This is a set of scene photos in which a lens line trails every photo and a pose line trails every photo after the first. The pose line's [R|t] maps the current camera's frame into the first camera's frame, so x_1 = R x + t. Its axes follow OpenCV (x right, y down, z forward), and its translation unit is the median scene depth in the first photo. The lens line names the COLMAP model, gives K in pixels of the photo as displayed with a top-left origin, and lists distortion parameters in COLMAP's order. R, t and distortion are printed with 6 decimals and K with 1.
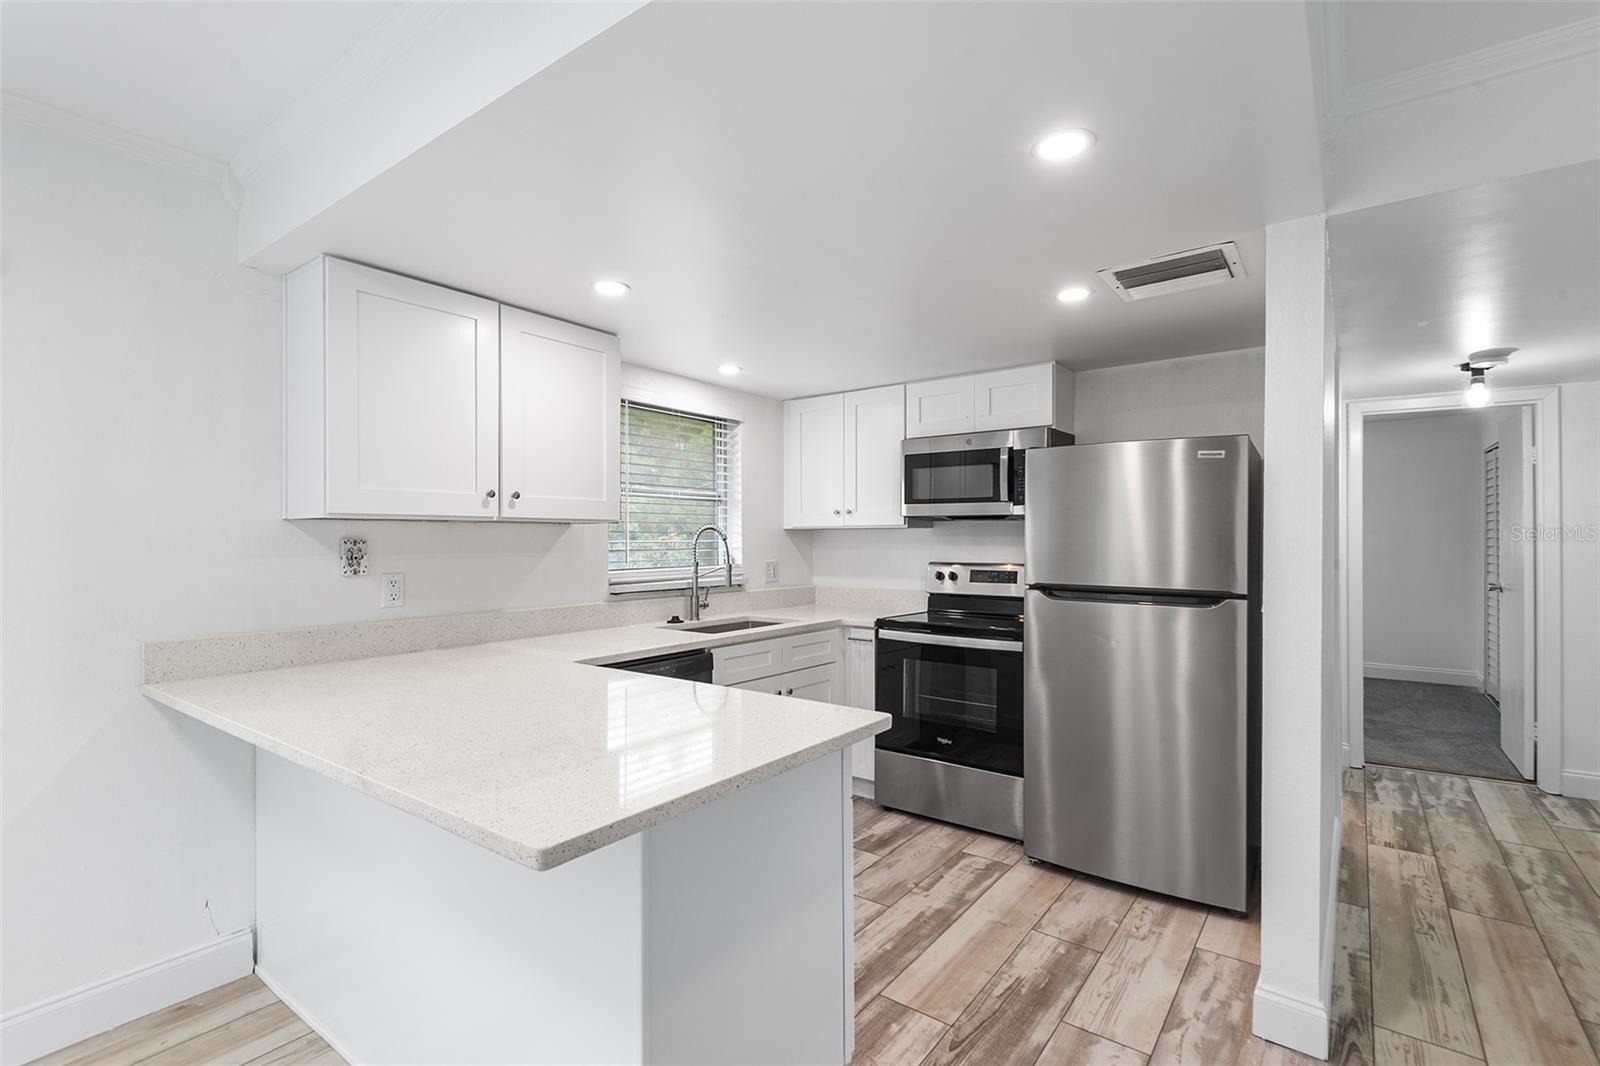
lens RADIAL K [[737.1, 0, 804.4], [0, 737.1, 536.2], [0, 0, 1]] dist [0.007786, -0.004882]
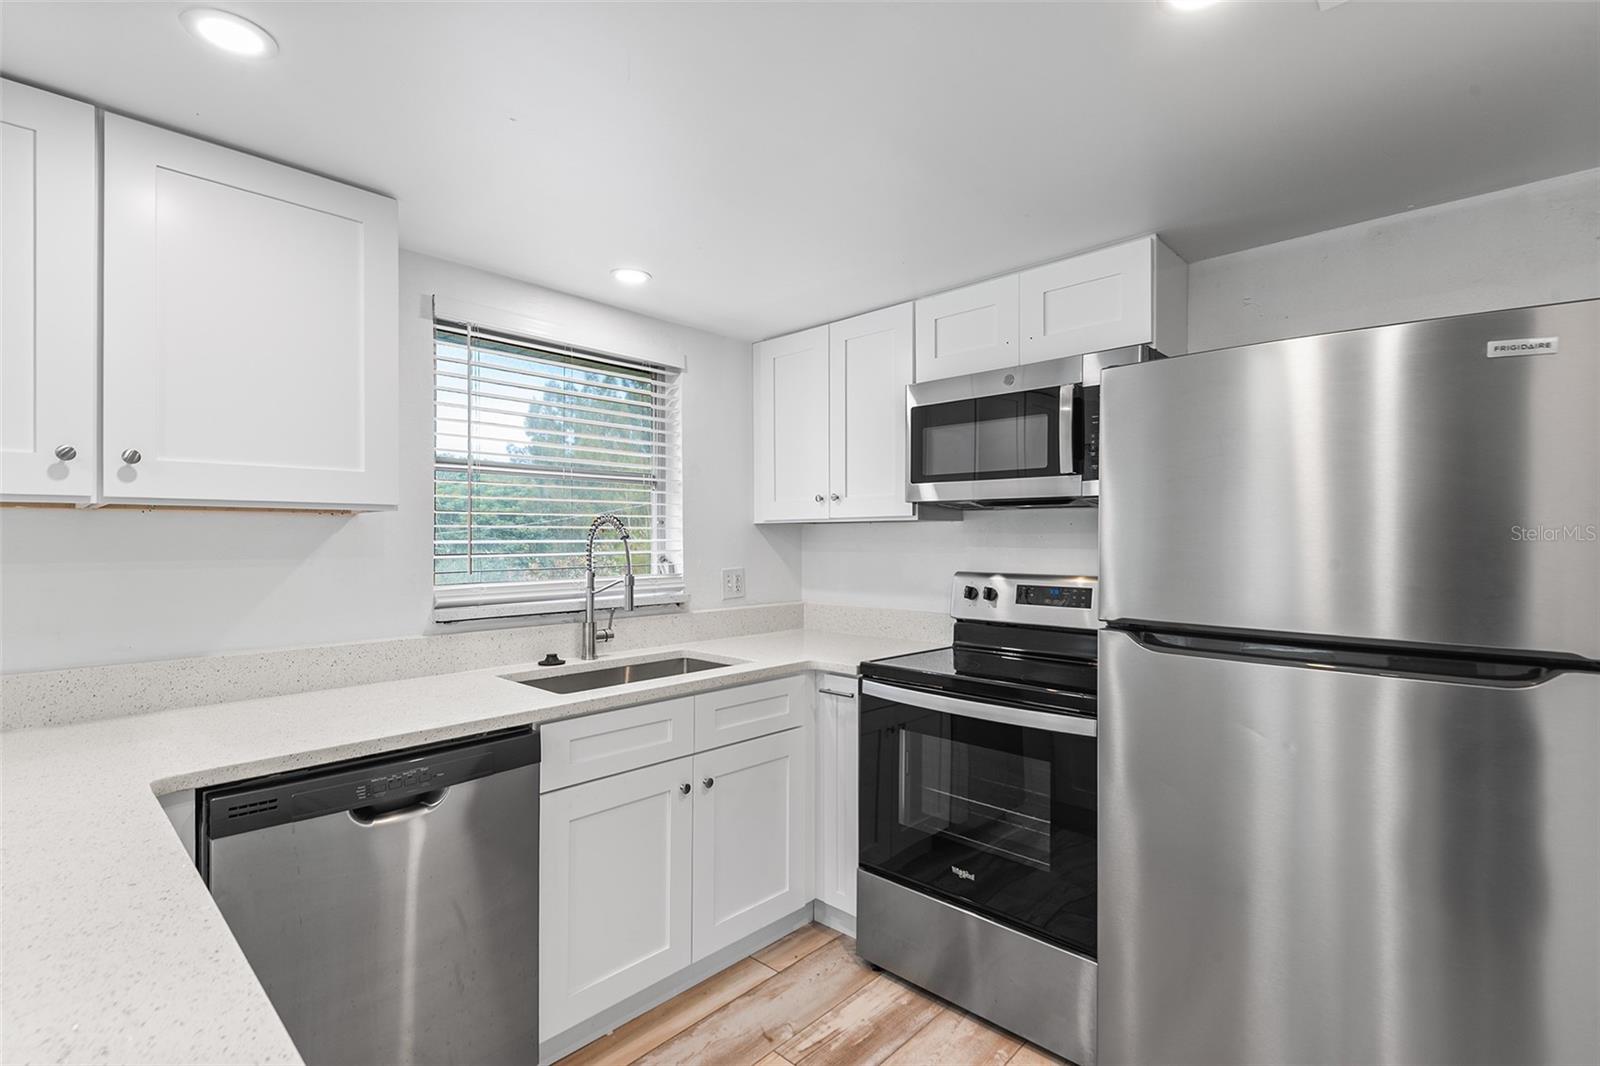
lens RADIAL K [[737.1, 0, 803.2], [0, 737.1, 532.5], [0, 0, 1]] dist [0.007786, -0.004882]
pose [[0.993635, -0.000854, -0.112647, 0.120074], [0.000516, 0.999995, -0.003033, 0.001606], [0.112649, 0.002956, 0.993630, 0.362273]]
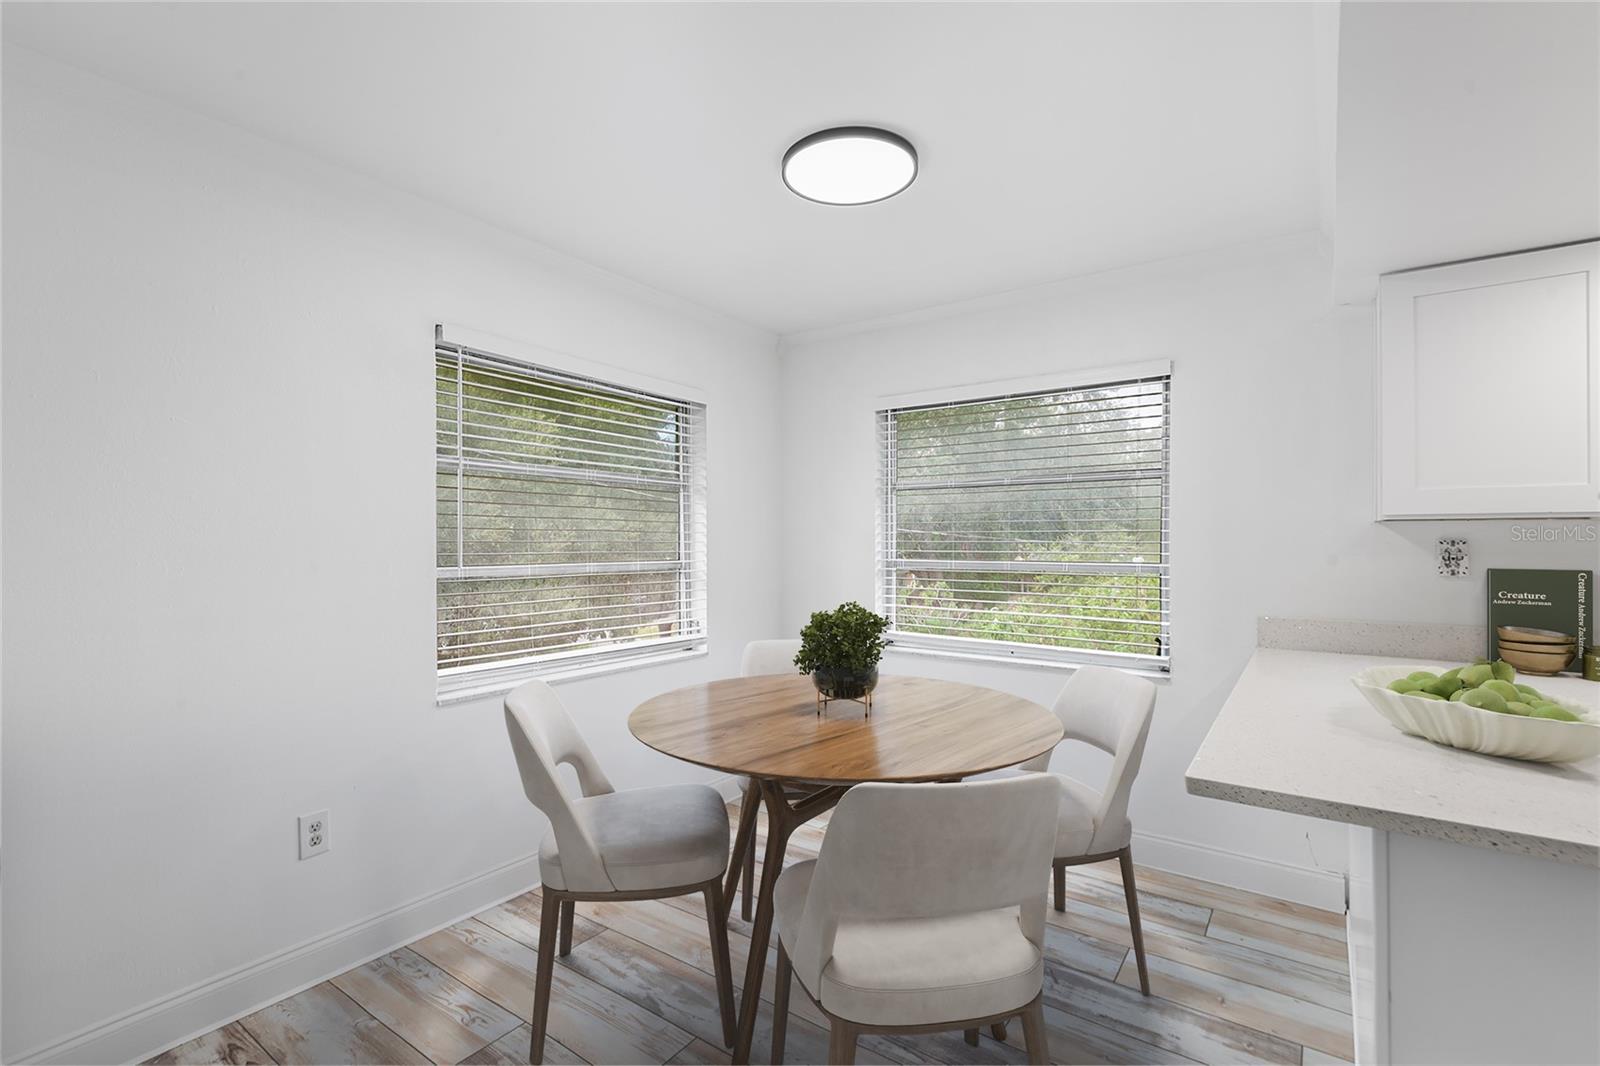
lens RADIAL K [[737.1, 0, 805.2], [0, 737.1, 536.9], [0, 0, 1]] dist [0.007786, -0.004882]
pose [[0.016895, -0.007654, -0.999828, 1.031397], [0.000143, 0.999971, -0.007653, 0.022598], [0.999857, -0.000014, 0.016896, 0.350458]]
